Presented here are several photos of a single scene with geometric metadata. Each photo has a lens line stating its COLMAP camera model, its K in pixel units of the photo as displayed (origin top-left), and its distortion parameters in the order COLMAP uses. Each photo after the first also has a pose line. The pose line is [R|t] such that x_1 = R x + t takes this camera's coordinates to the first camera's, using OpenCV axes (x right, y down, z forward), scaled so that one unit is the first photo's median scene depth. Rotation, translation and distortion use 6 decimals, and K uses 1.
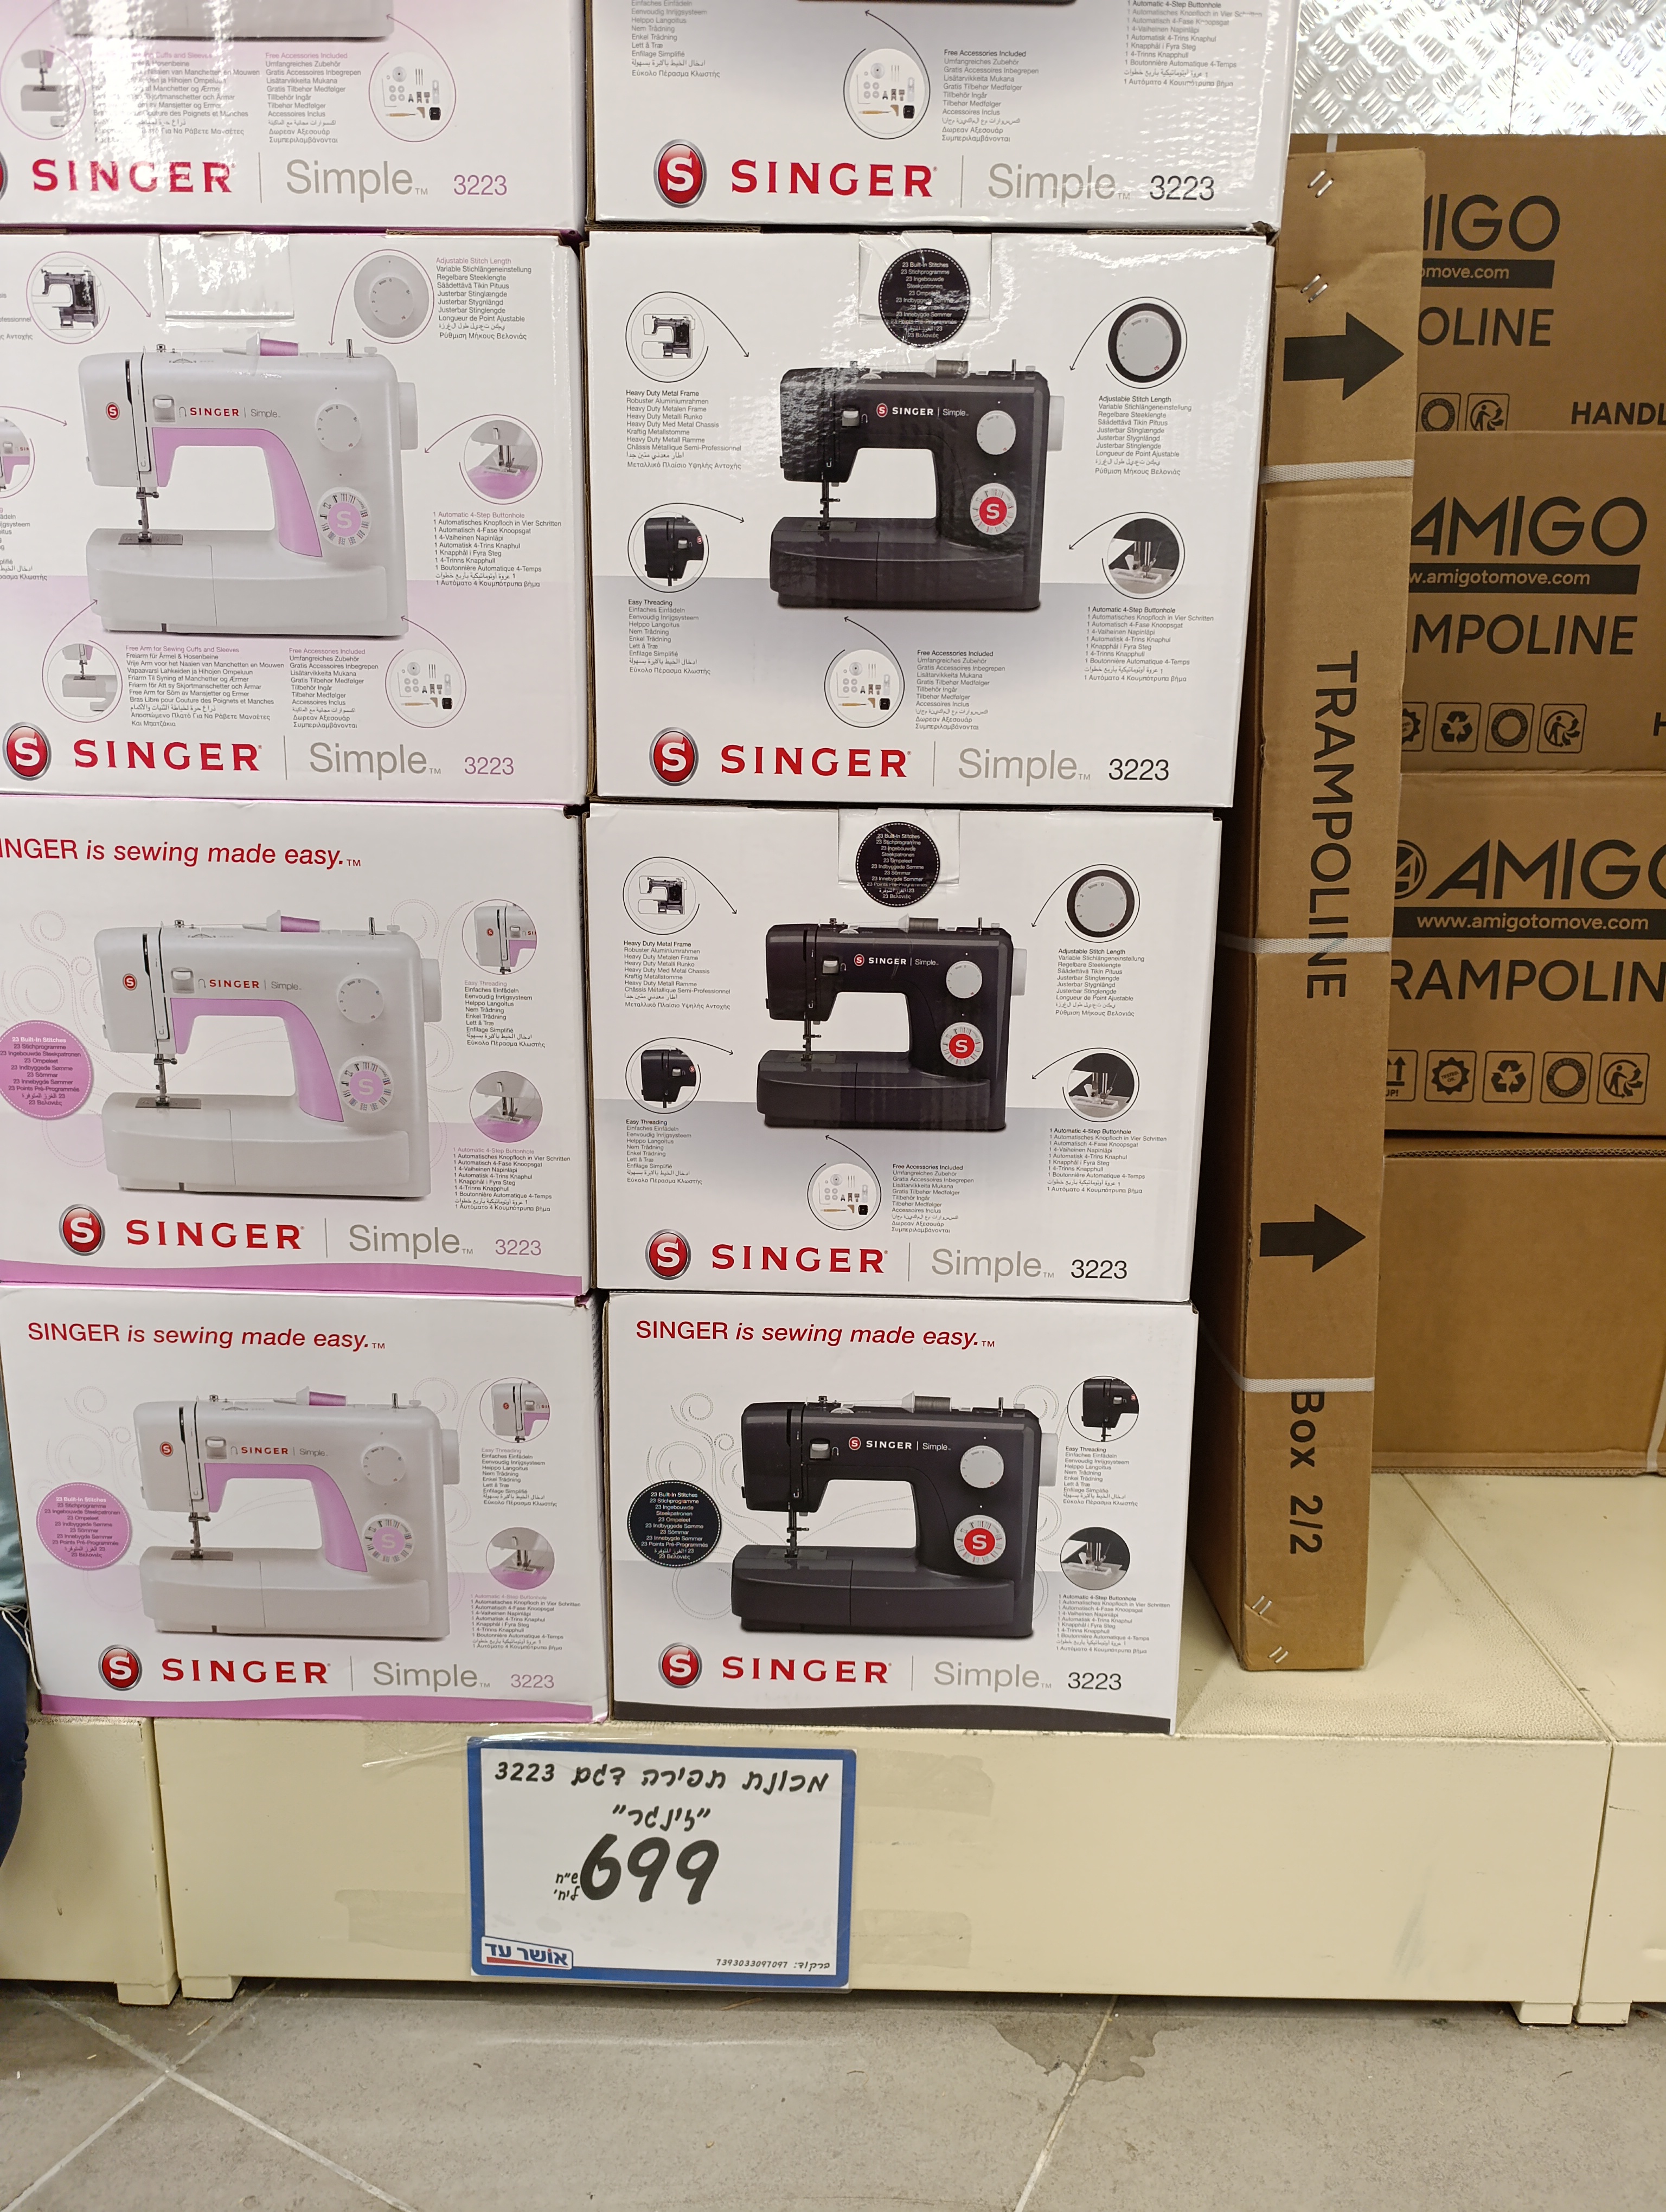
lens RADIAL K [[1486.9, 0, 750.5], [0, 1486.9, 1110.6], [0, 0, 1]] dist [0.017312, -0.018554]
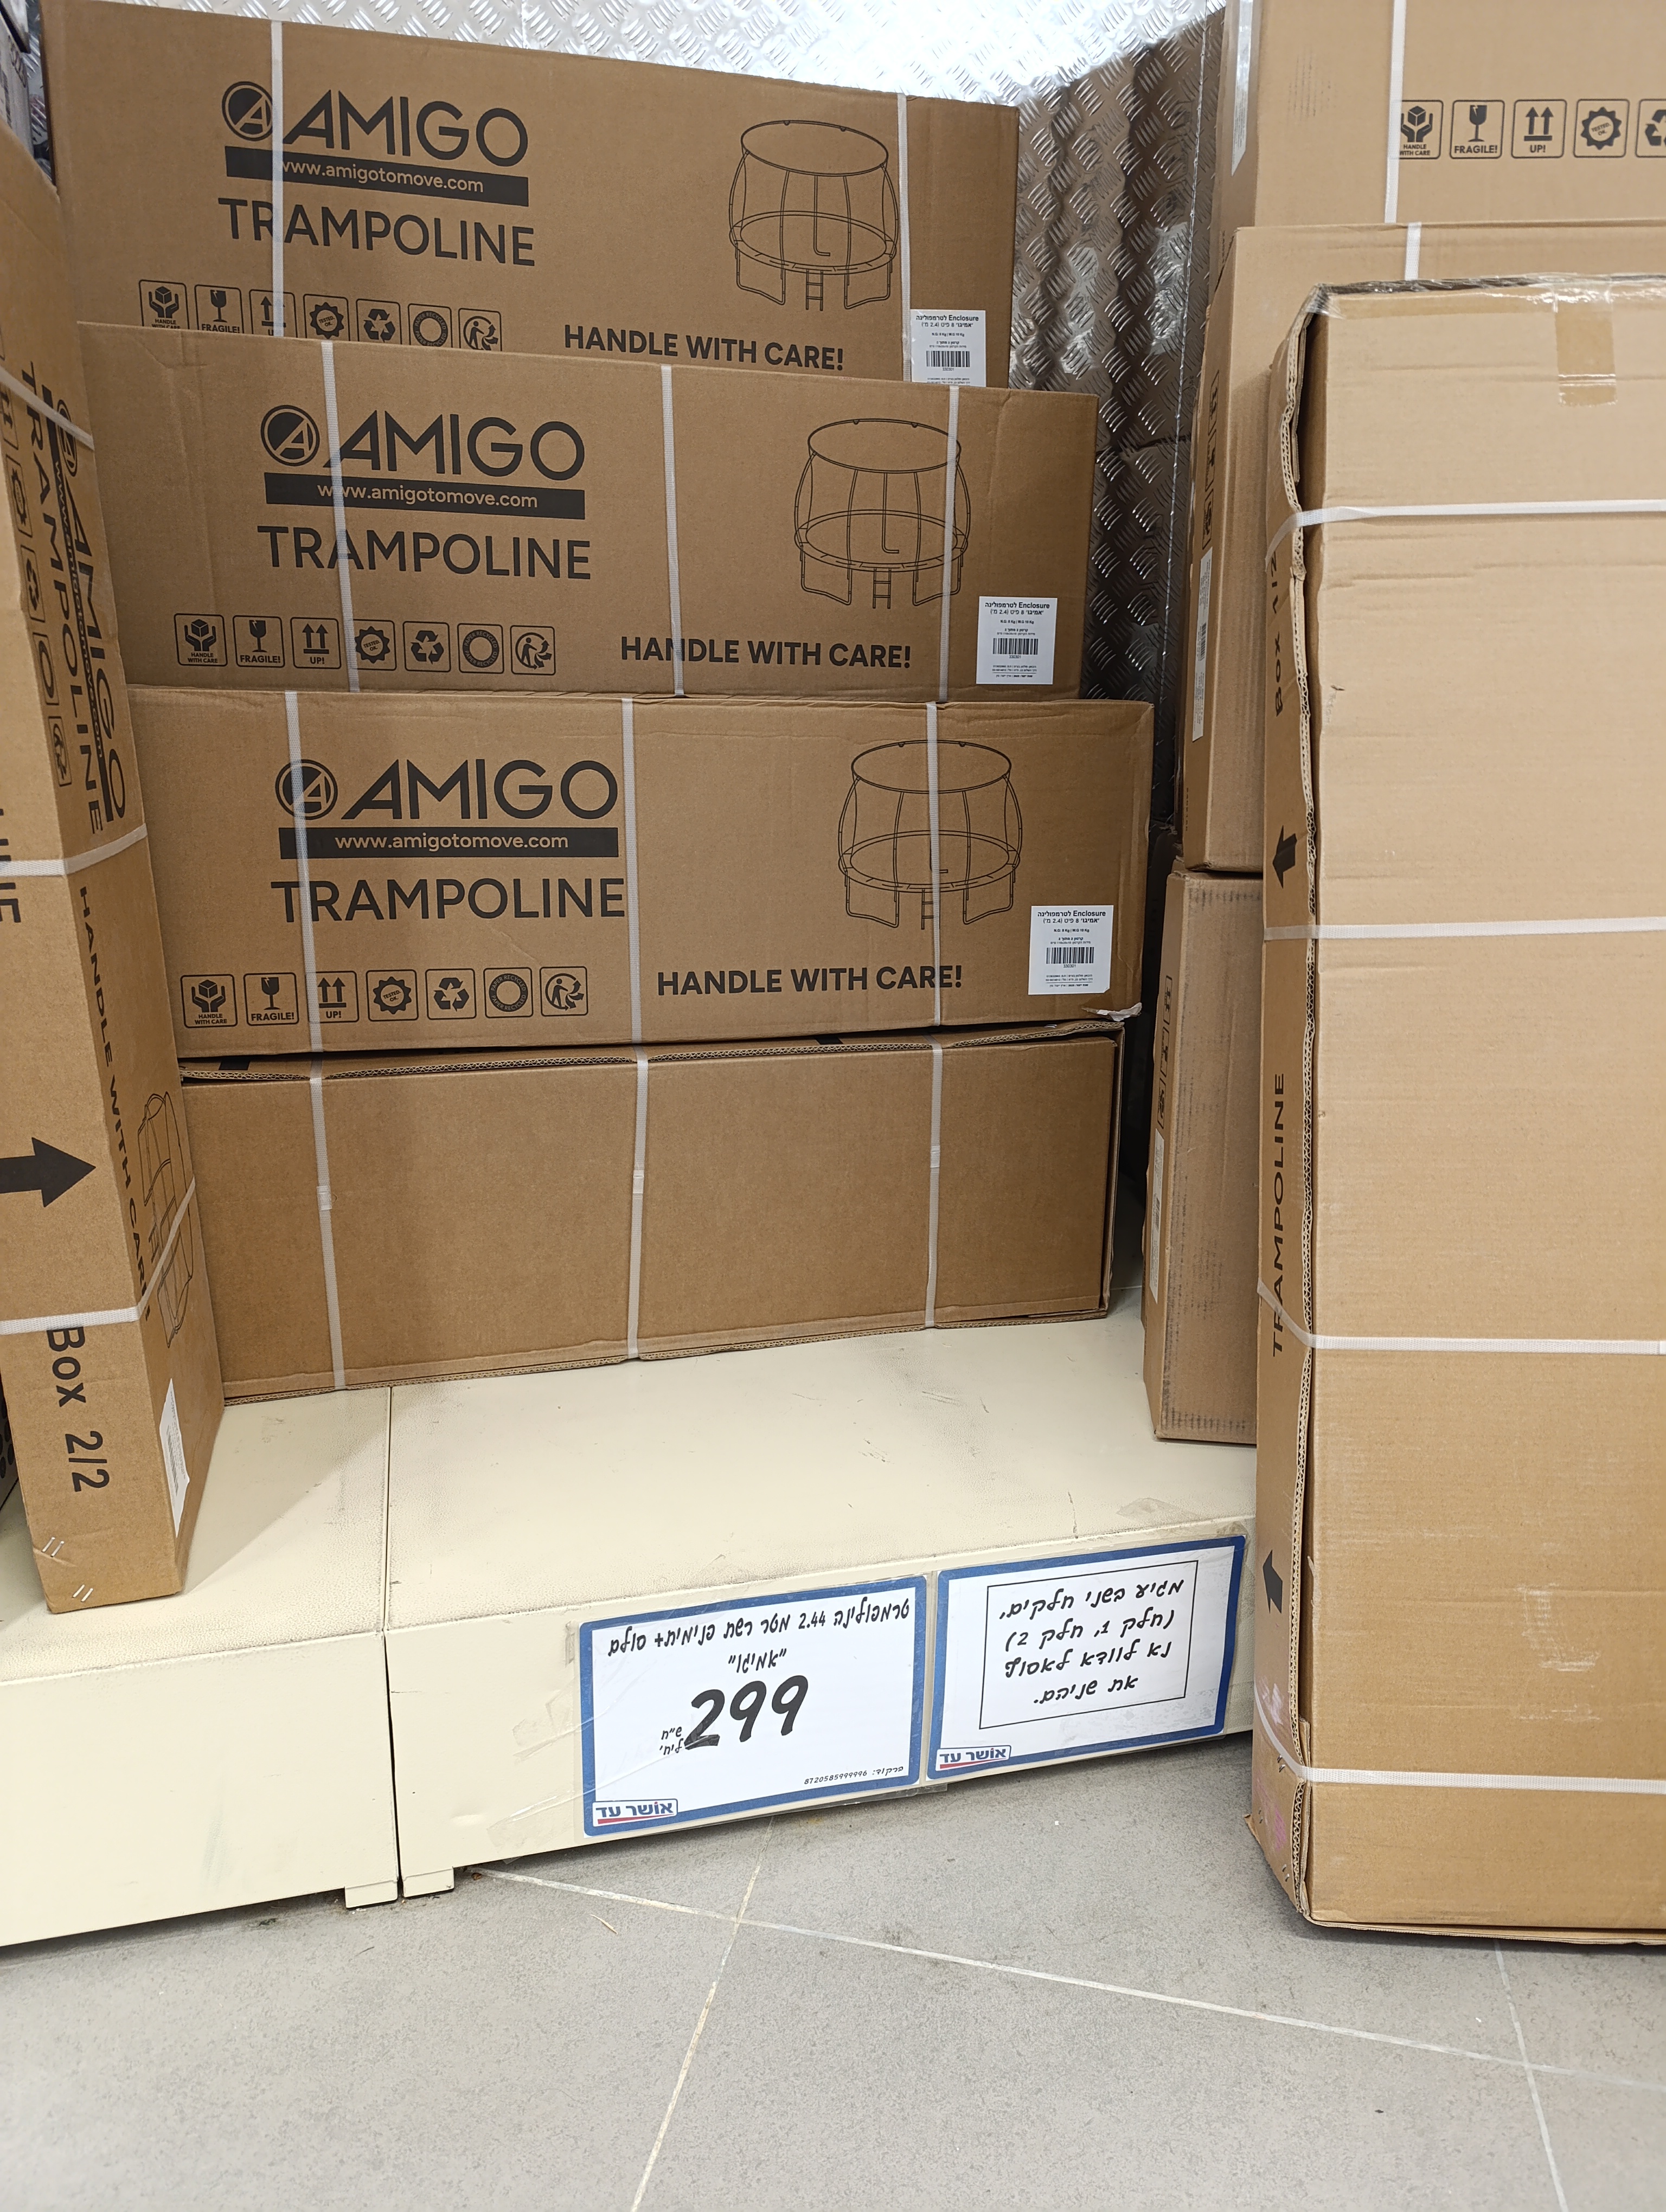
lens RADIAL K [[1486.9, 0, 755.3], [0, 1486.9, 1111.2], [0, 0, 1]] dist [0.017312, -0.018554]
pose [[0.964541, -0.060027, 0.257015, 0.452055], [0.047074, 0.997306, 0.056264, 0.010226], [-0.259700, -0.042170, 0.964768, -0.044526]]
